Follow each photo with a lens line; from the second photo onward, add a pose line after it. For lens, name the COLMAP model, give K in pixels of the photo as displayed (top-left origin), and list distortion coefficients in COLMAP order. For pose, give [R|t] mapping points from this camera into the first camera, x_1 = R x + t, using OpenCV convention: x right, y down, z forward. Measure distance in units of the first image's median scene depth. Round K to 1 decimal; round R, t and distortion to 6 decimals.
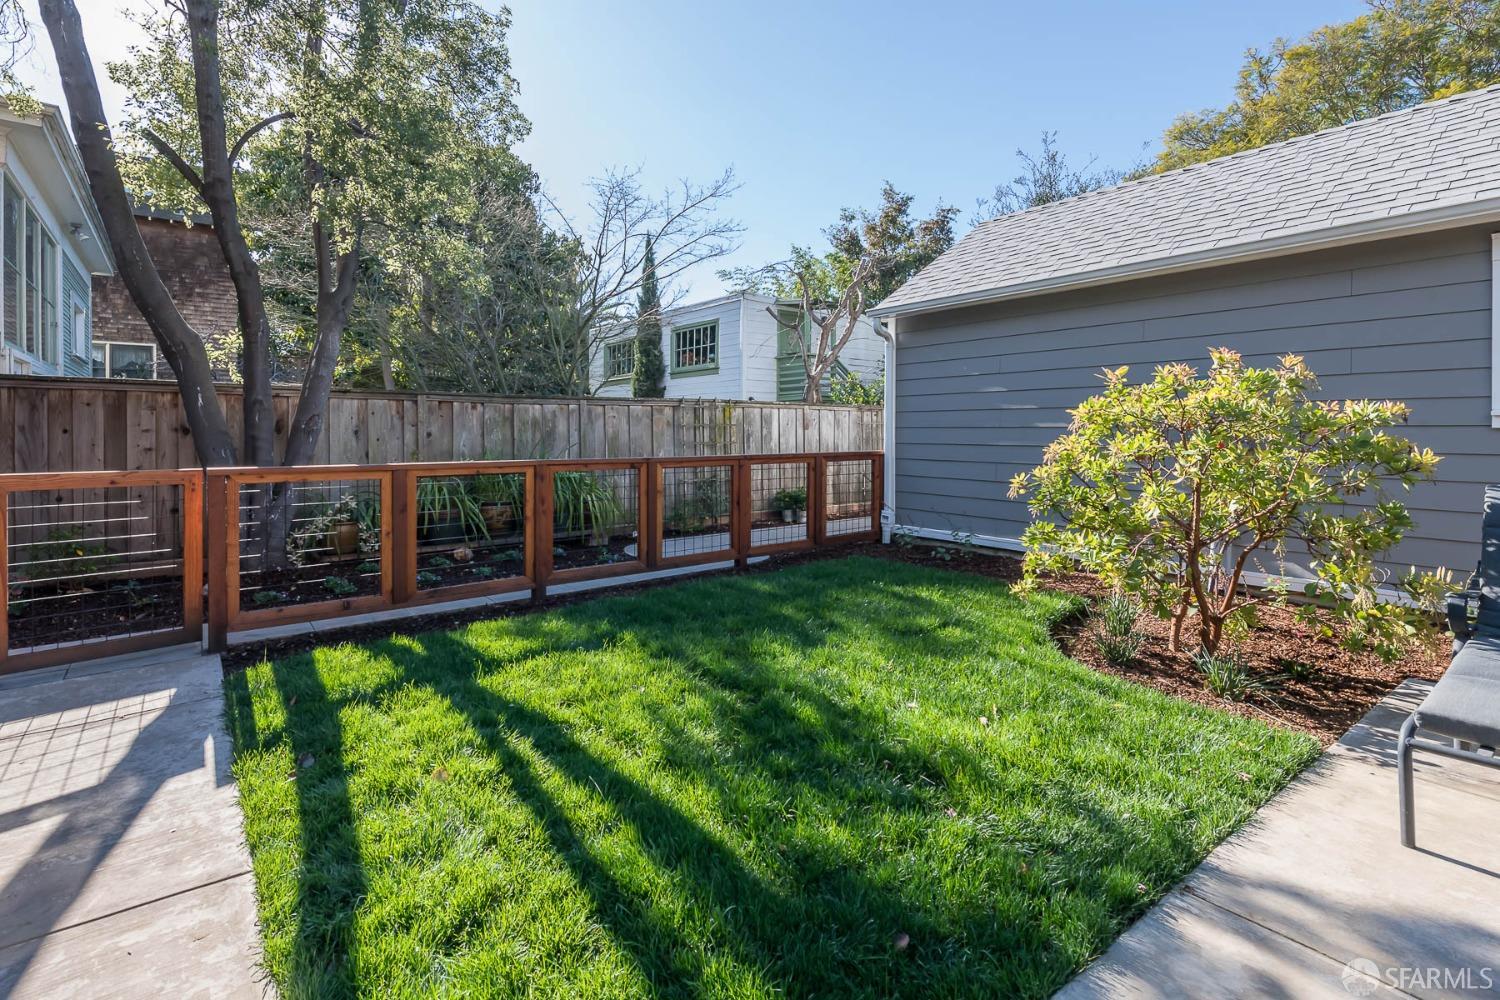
lens RADIAL K [[662.2, 0, 703.0], [0, 662.2, 440.8], [0, 0, 1]] dist [0.001702, -0.001991]
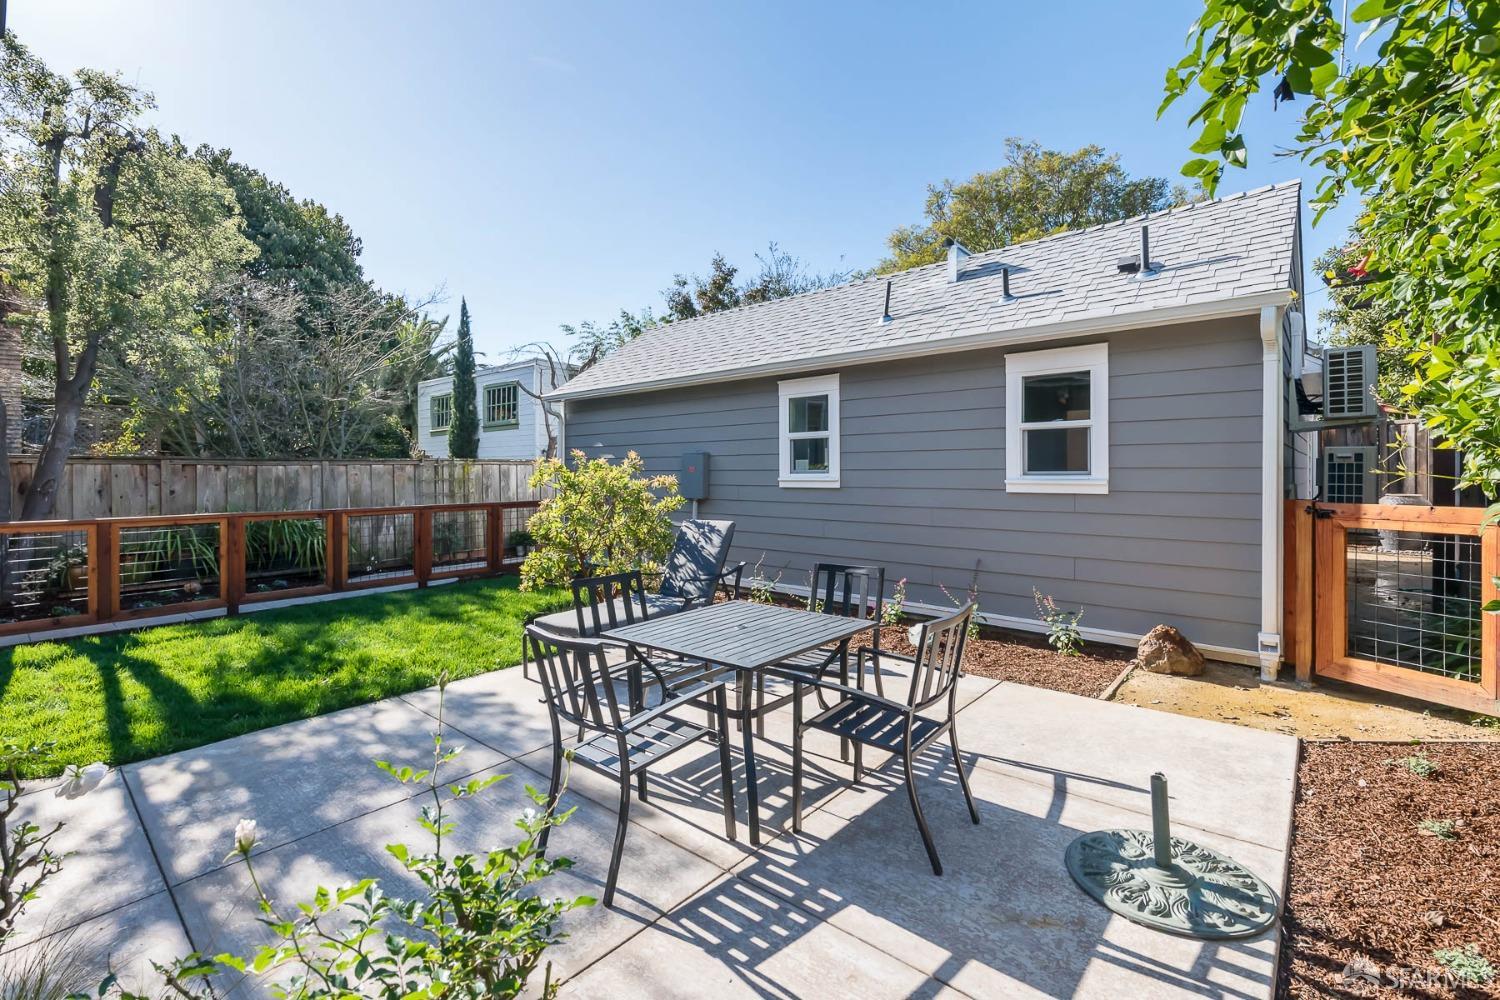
lens RADIAL K [[662.2, 0, 740.6], [0, 662.2, 472.7], [0, 0, 1]] dist [0.001702, -0.001991]
pose [[0.981521, -0.007883, 0.191190, 0.366980], [0.010097, 0.999893, -0.010608, -0.020900], [-0.191086, 0.012342, 0.981496, -0.385229]]
